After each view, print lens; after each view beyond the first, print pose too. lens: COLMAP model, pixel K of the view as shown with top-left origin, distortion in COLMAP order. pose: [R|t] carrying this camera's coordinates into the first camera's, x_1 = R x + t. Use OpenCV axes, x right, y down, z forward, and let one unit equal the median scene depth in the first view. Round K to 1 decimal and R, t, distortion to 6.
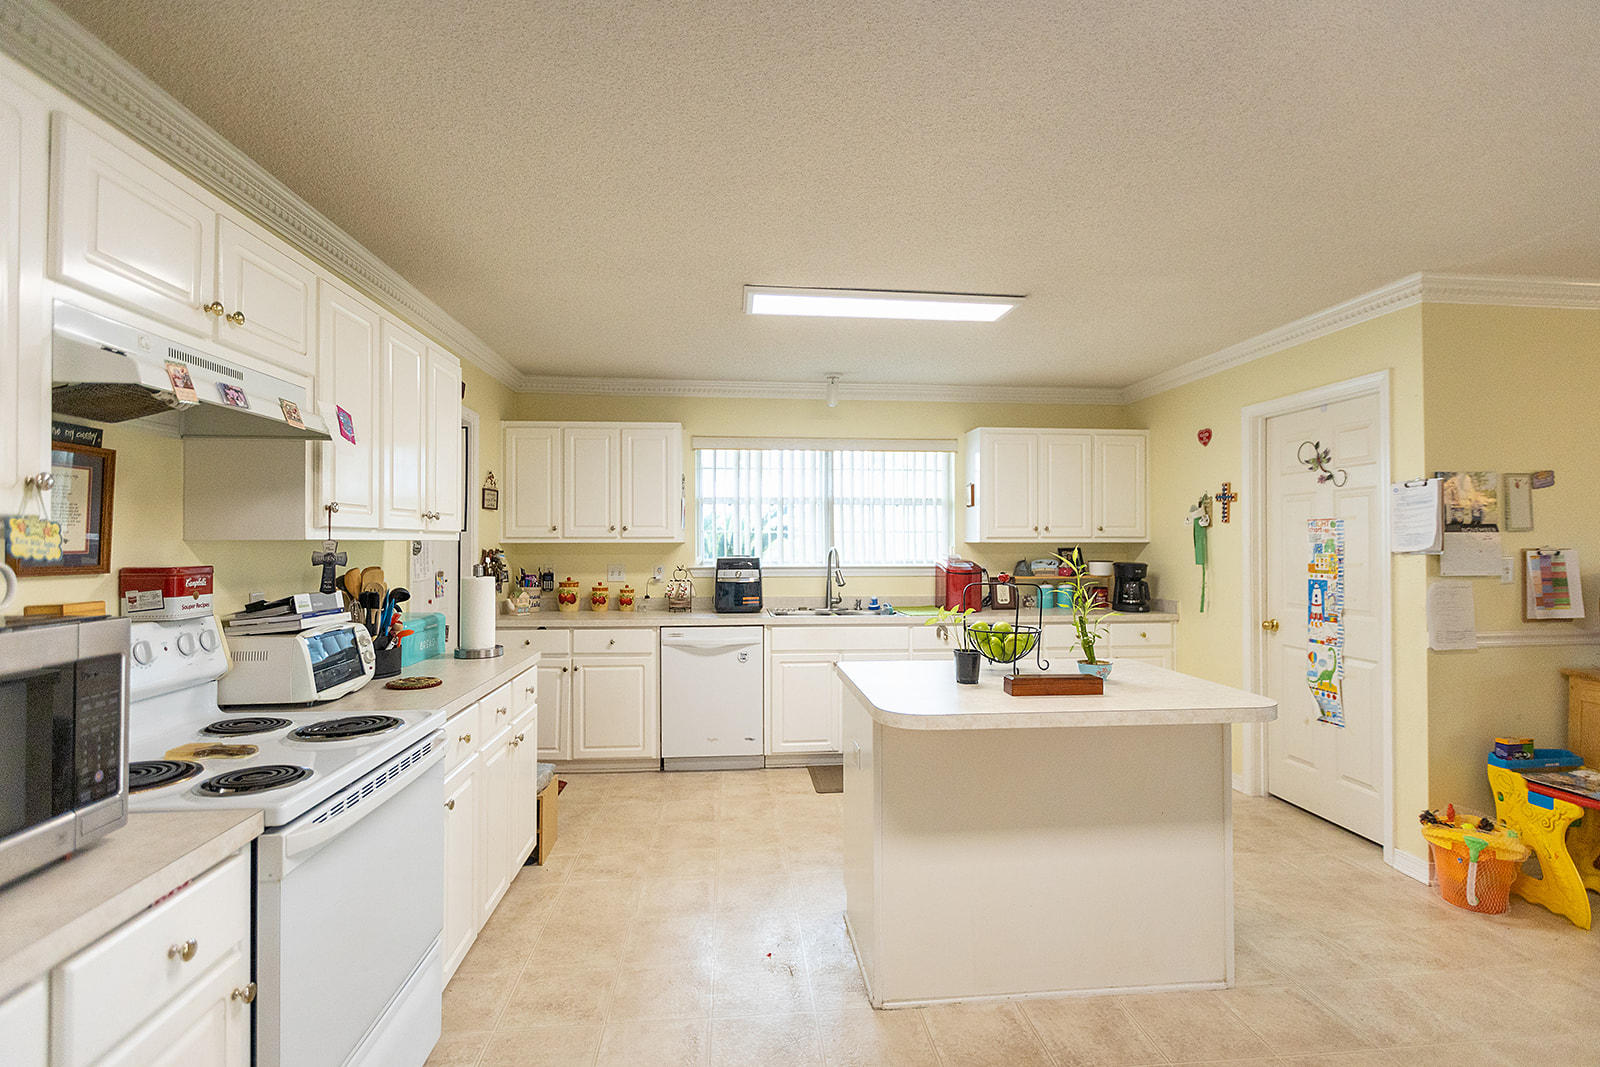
lens RADIAL K [[765.9, 0, 804.1], [0, 765.9, 536.0], [0, 0, 1]] dist [-0.000550, -0.000040]
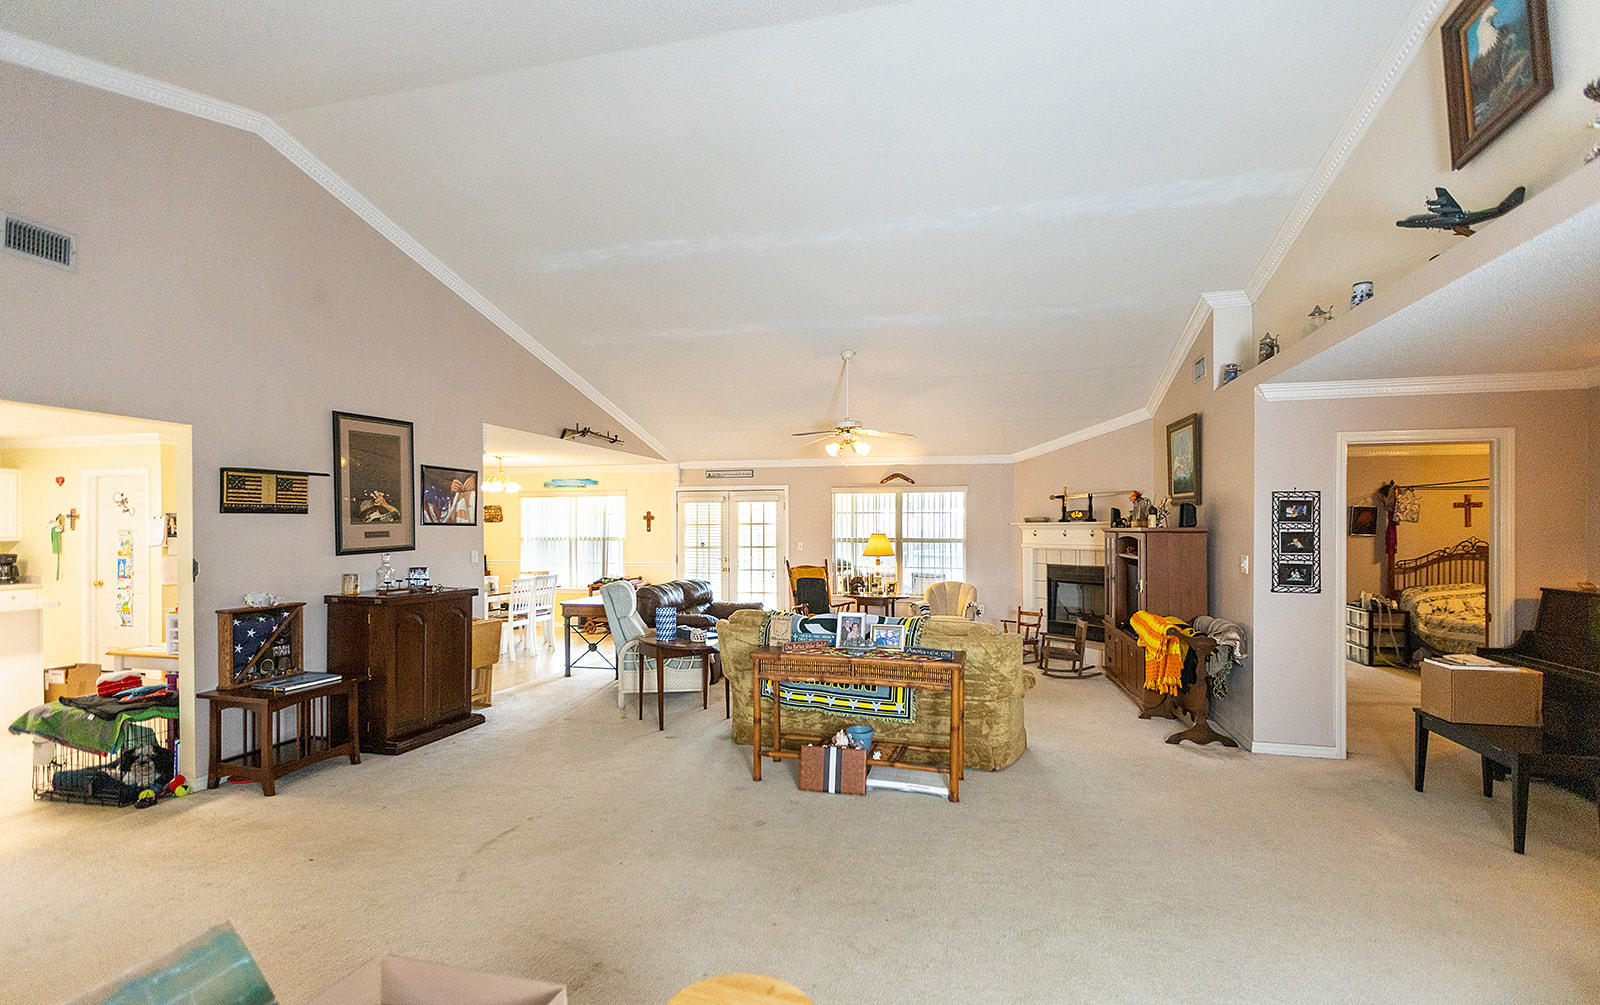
lens RADIAL K [[754.9, 0, 812.4], [0, 754.9, 529.8], [0, 0, 1]] dist [0.000584, 0.000181]
pose [[0.359677, 0.001470, 0.933076, -0.498303], [-0.007228, 0.999973, 0.001211, -0.033339], [-0.933049, -0.007180, 0.359678, -1.299836]]
